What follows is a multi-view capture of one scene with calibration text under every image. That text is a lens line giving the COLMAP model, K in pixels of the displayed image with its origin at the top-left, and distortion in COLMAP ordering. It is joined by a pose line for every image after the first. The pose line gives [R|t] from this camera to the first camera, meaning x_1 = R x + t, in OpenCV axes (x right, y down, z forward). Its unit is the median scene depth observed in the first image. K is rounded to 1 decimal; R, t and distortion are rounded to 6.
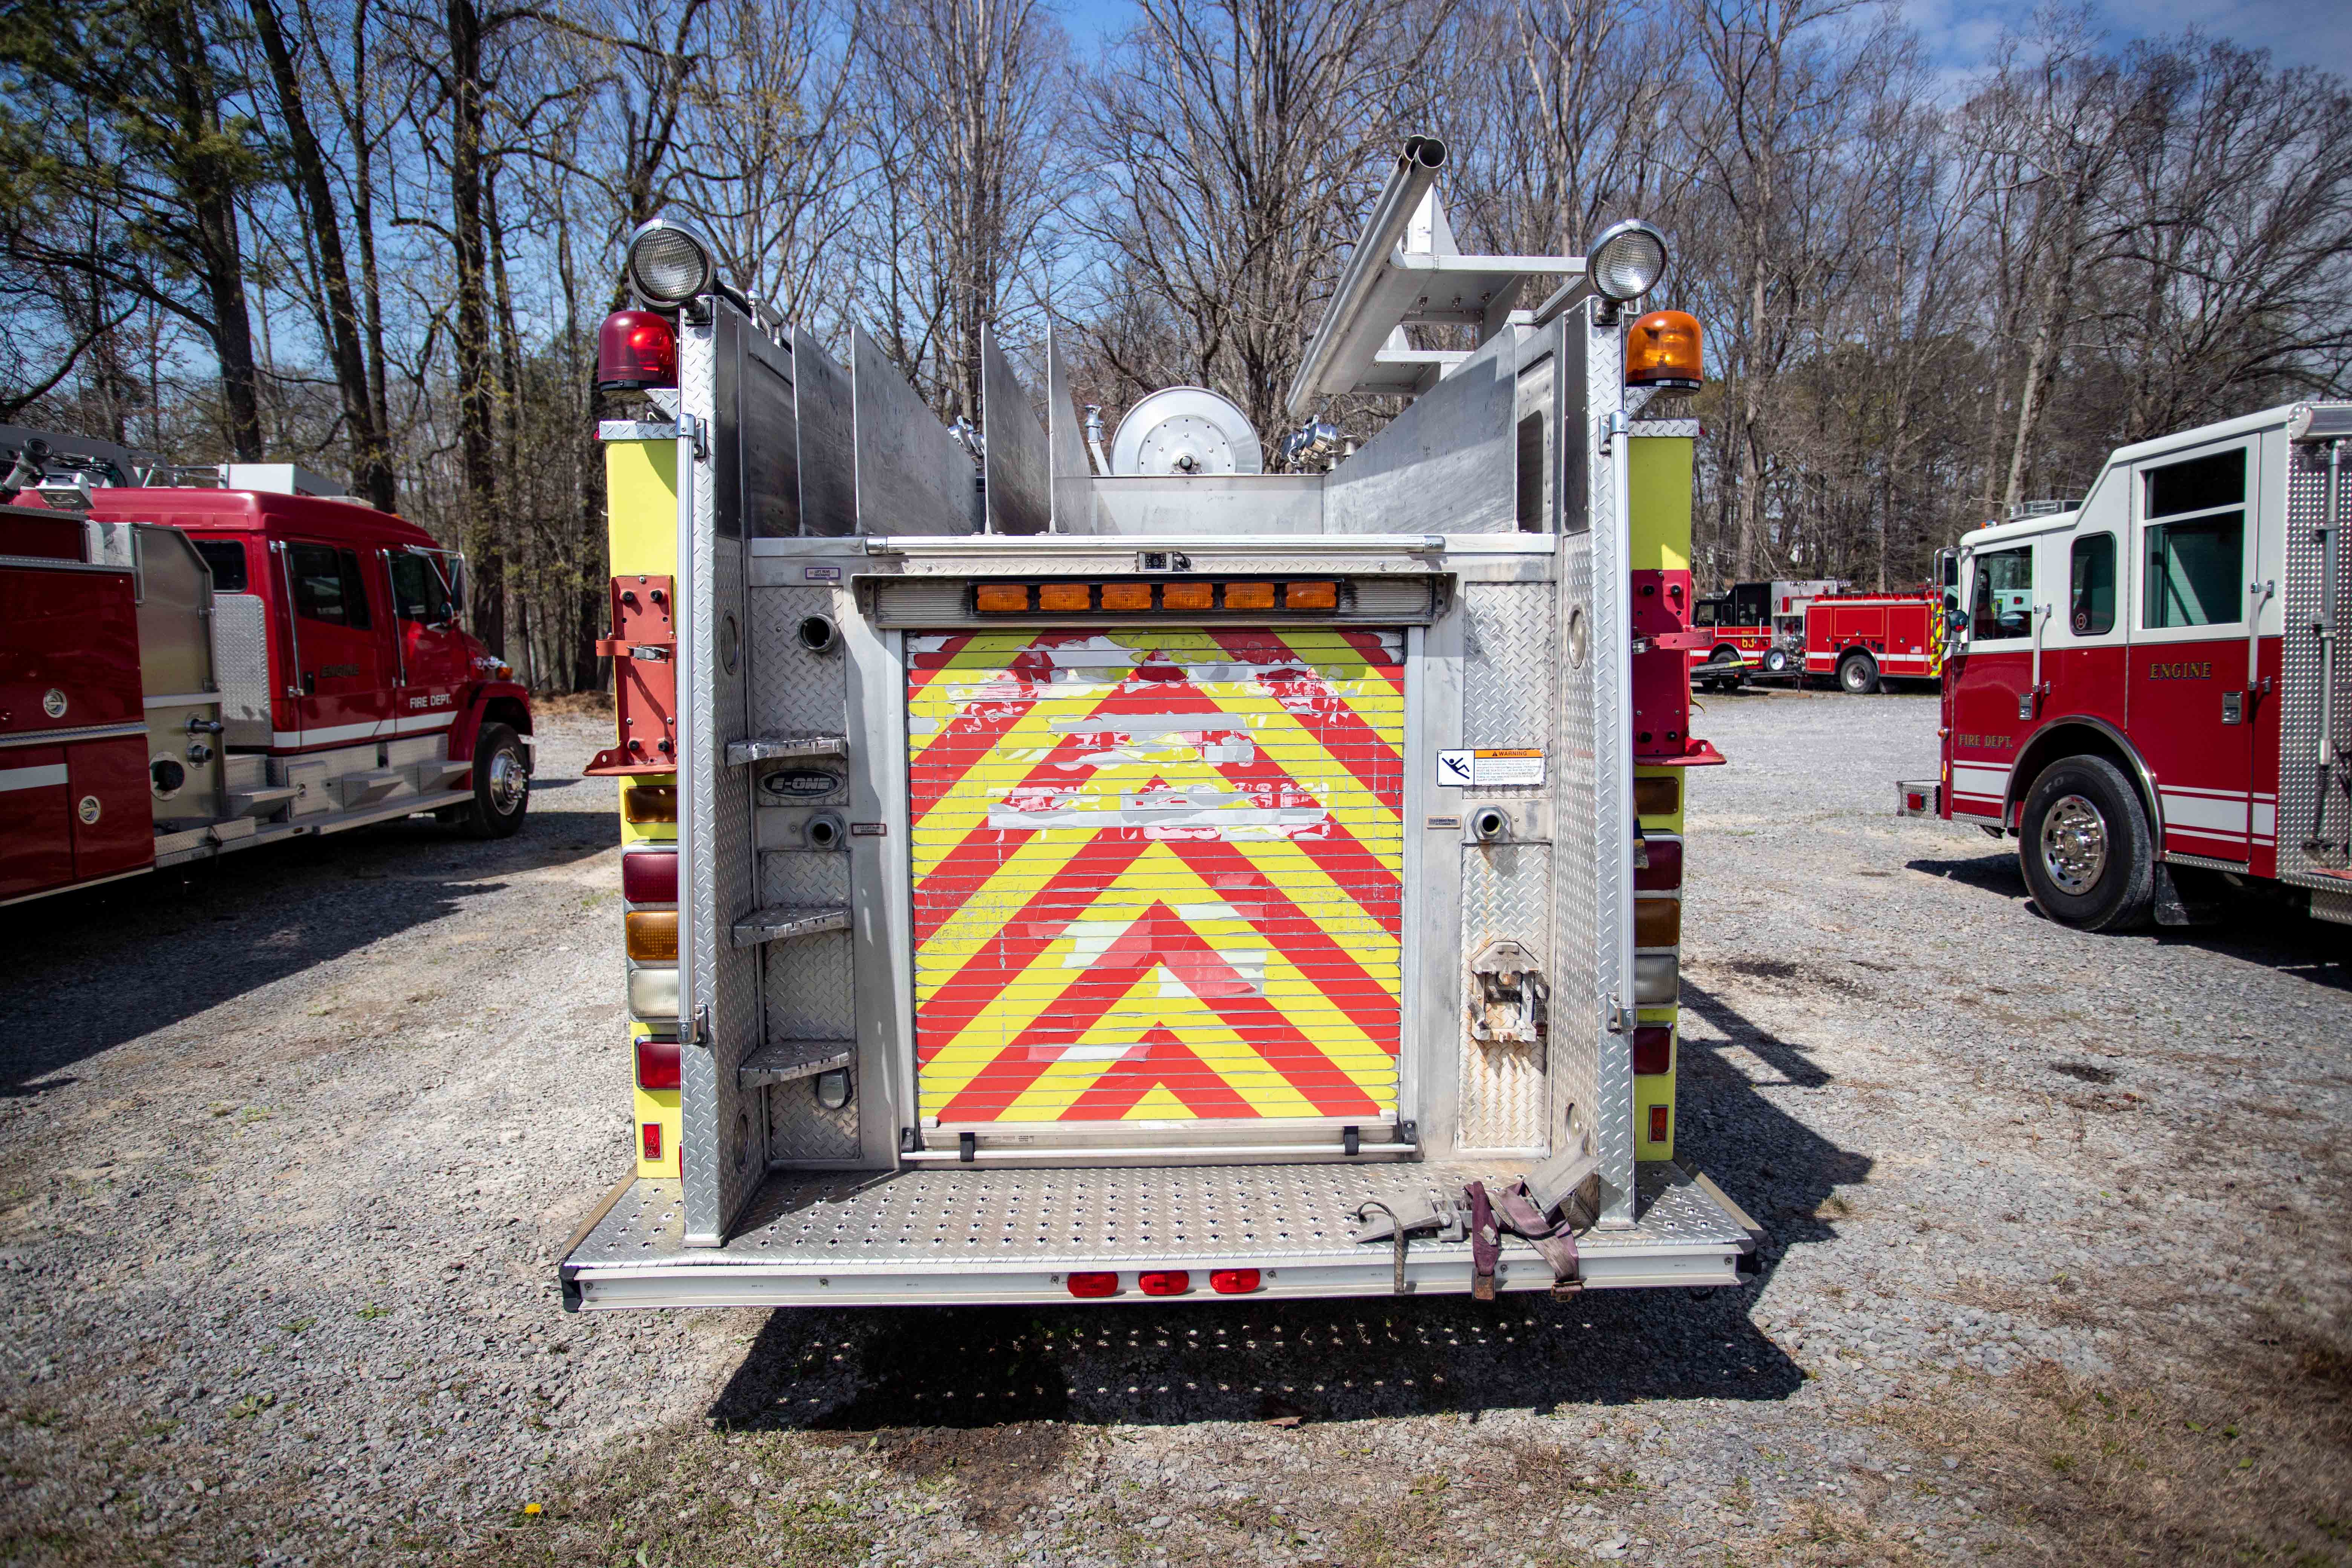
lens RADIAL K [[1424.8, 0, 1154.4], [0, 1424.8, 783.5], [0, 0, 1]] dist [-0.054786, 0.042618]
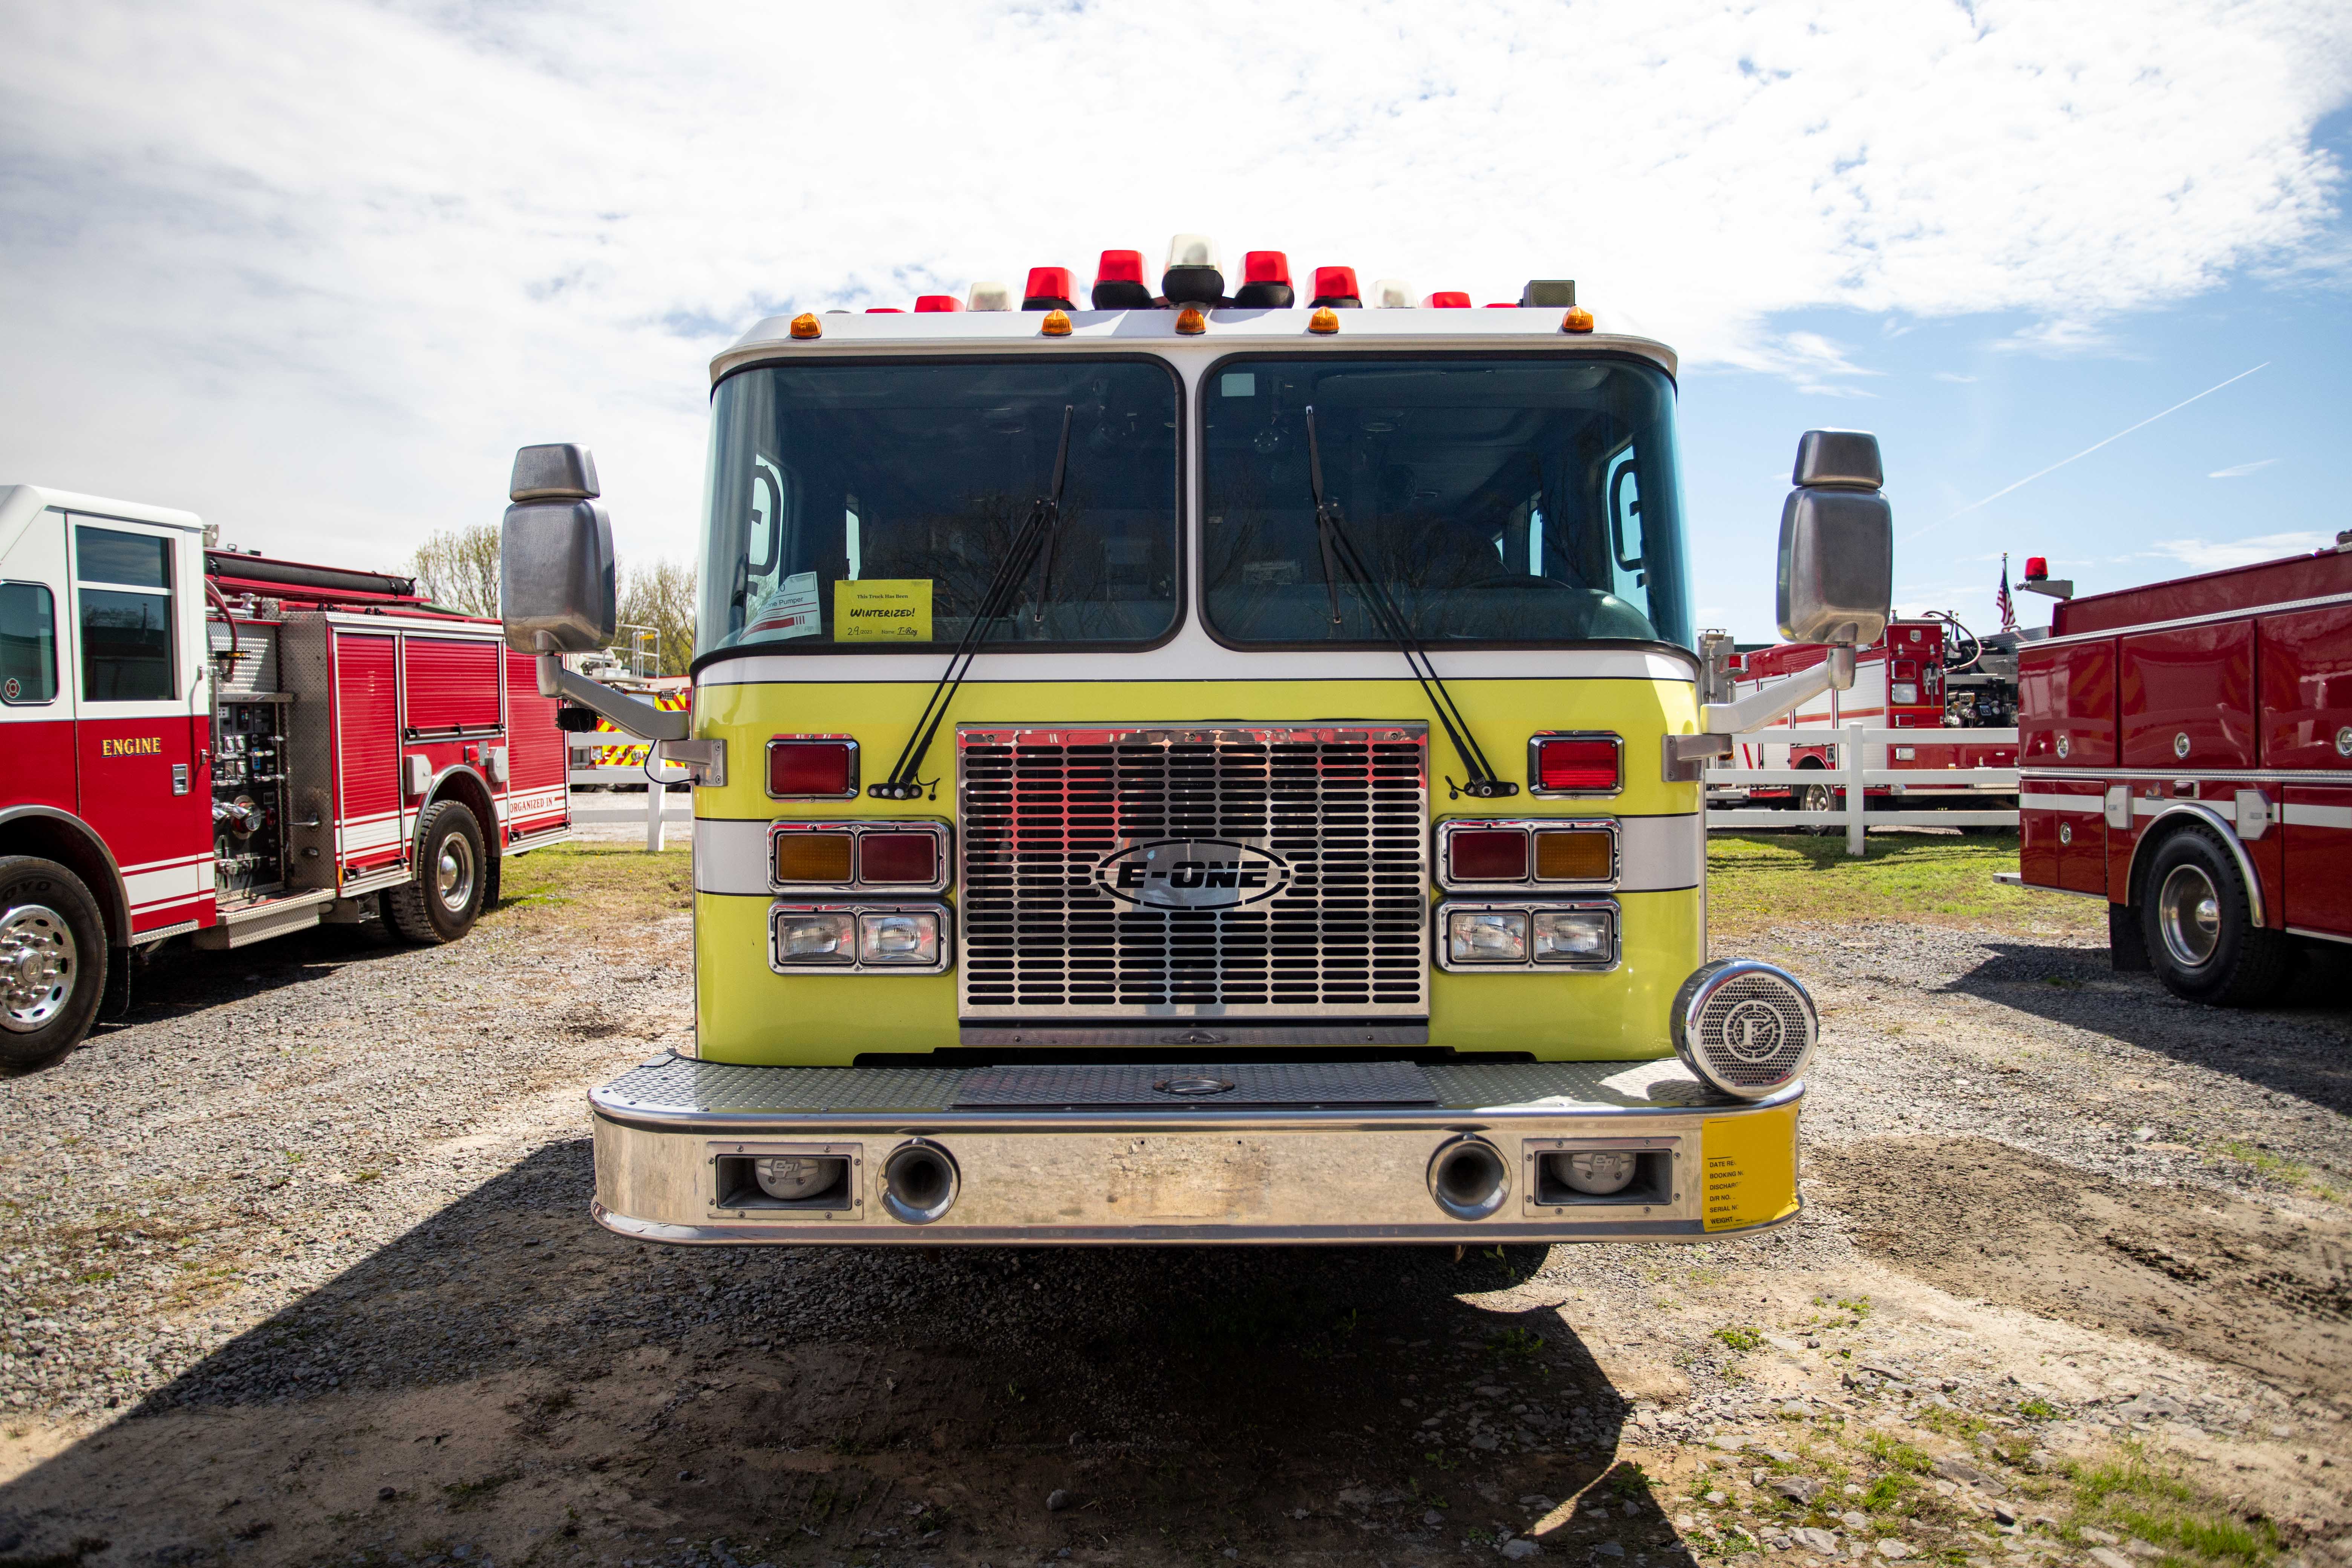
lens RADIAL K [[1567.6, 0, 1189.4], [0, 1567.6, 767.4], [0, 0, 1]] dist [-0.050521, 0.054346]
pose [[-0.999704, 0.016683, 0.017719, -0.057022], [0.018568, 0.993513, 0.112194, -0.405493], [-0.015733, 0.112490, -0.993528, 4.805387]]
